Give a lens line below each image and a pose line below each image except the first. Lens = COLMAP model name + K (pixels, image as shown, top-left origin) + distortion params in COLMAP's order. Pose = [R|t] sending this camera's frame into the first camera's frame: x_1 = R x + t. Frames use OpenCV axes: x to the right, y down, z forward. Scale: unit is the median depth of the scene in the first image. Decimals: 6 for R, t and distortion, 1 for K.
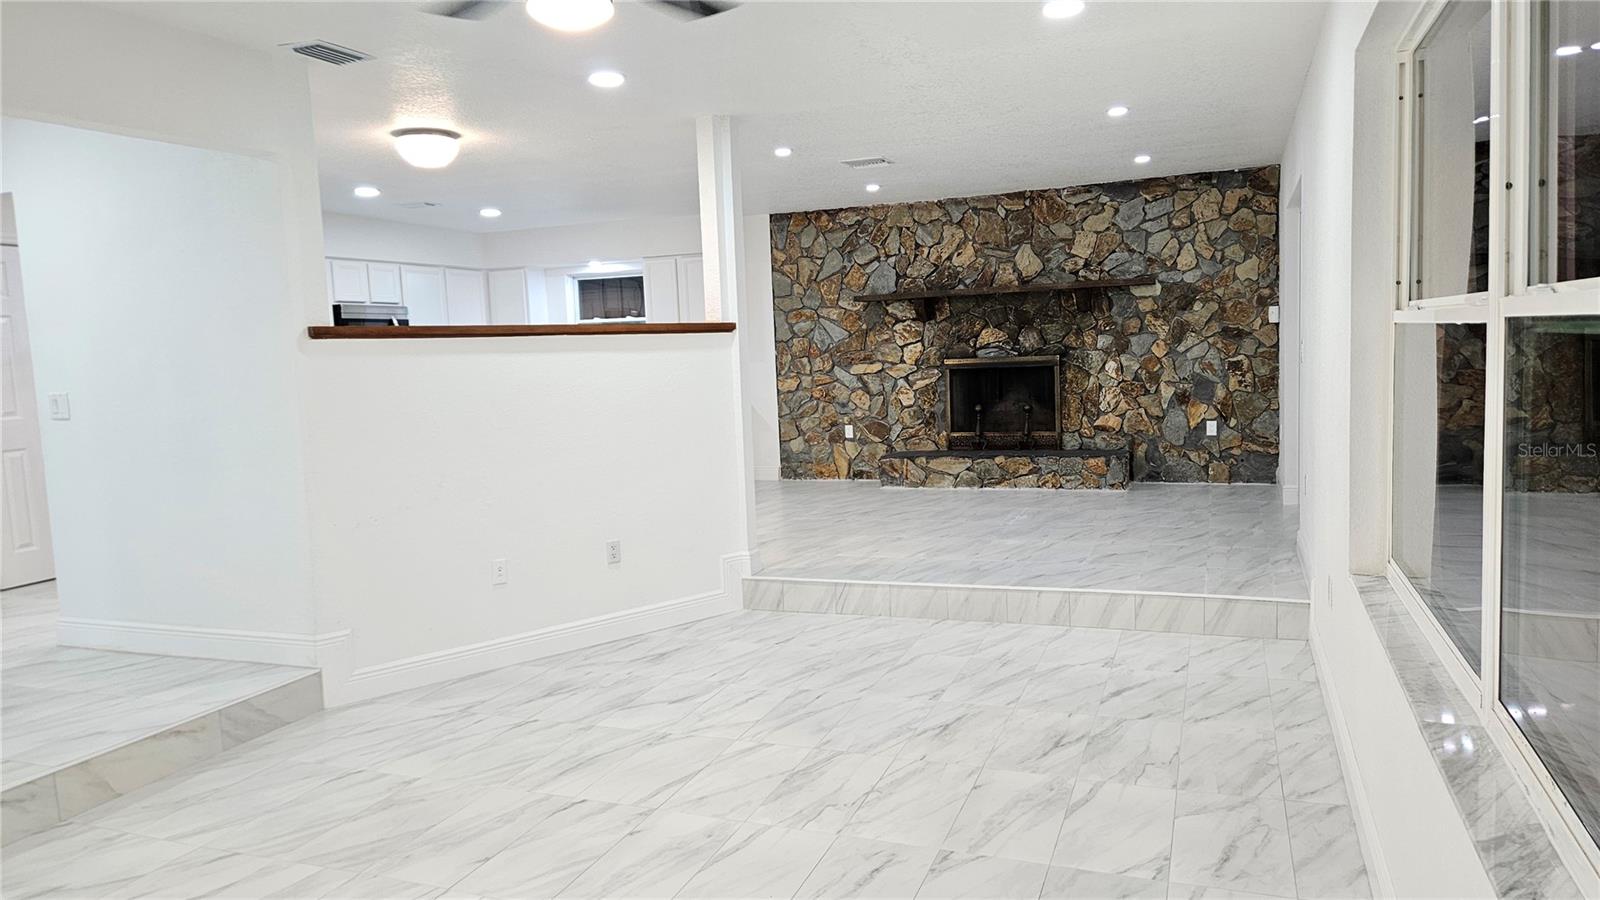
lens RADIAL K [[1061.7, 0, 793.7], [0, 1061.7, 454.2], [0, 0, 1]] dist [0.079243, -0.070112]
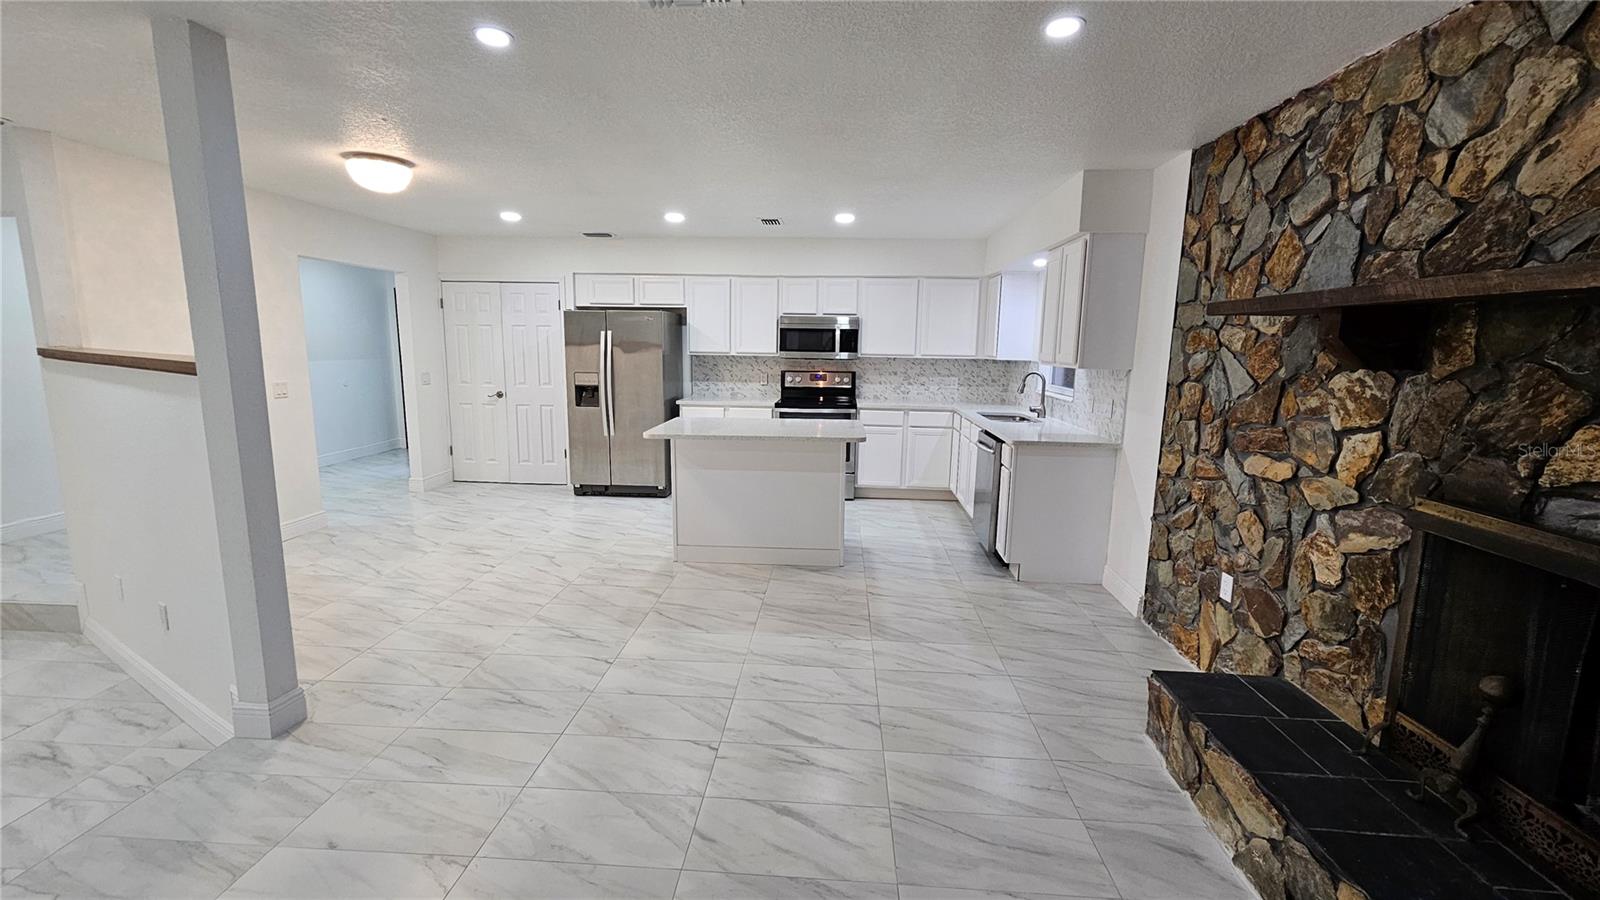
lens RADIAL K [[656.8, 0, 793.0], [0, 656.8, 444.0], [0, 0, 1]] dist [0.000852, 0.000202]
pose [[0.304851, 0.192368, -0.932770, 0.283454], [-0.122832, 0.979151, 0.161789, -0.119982], [0.944446, 0.065252, 0.322124, 0.791016]]
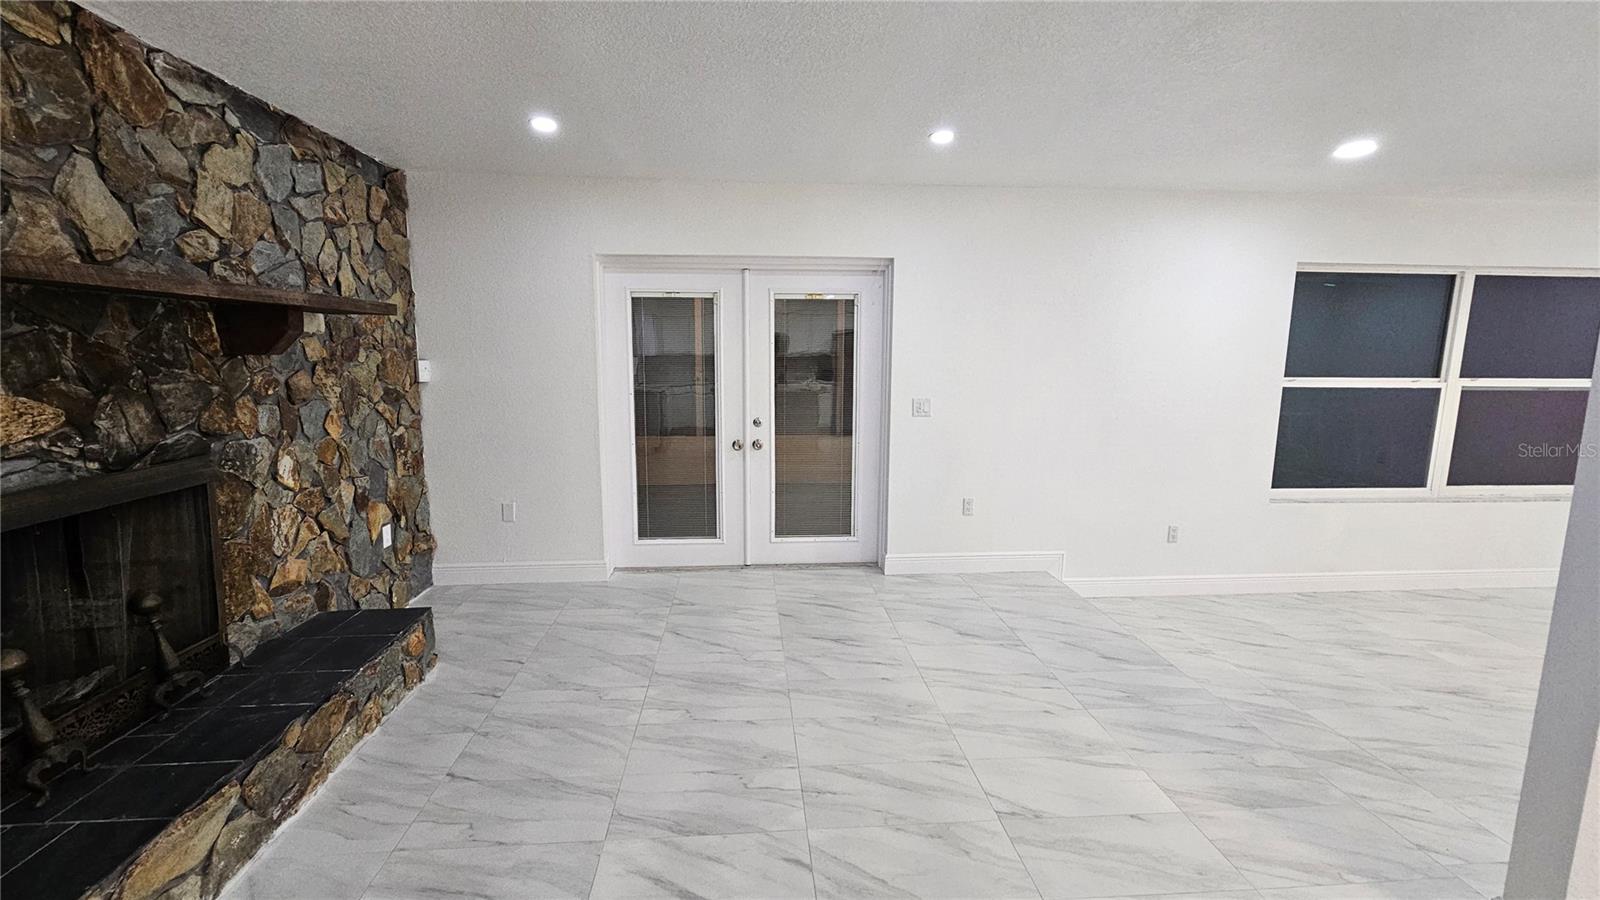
lens RADIAL K [[657.0, 0, 797.0], [0, 657.0, 444.9], [0, 0, 1]] dist [0.000006, -0.000713]
pose [[-0.444043, -0.087427, 0.891730, -0.088850], [0.103142, 0.983625, 0.147796, -0.112744], [-0.890049, 0.157603, -0.427755, 0.913005]]
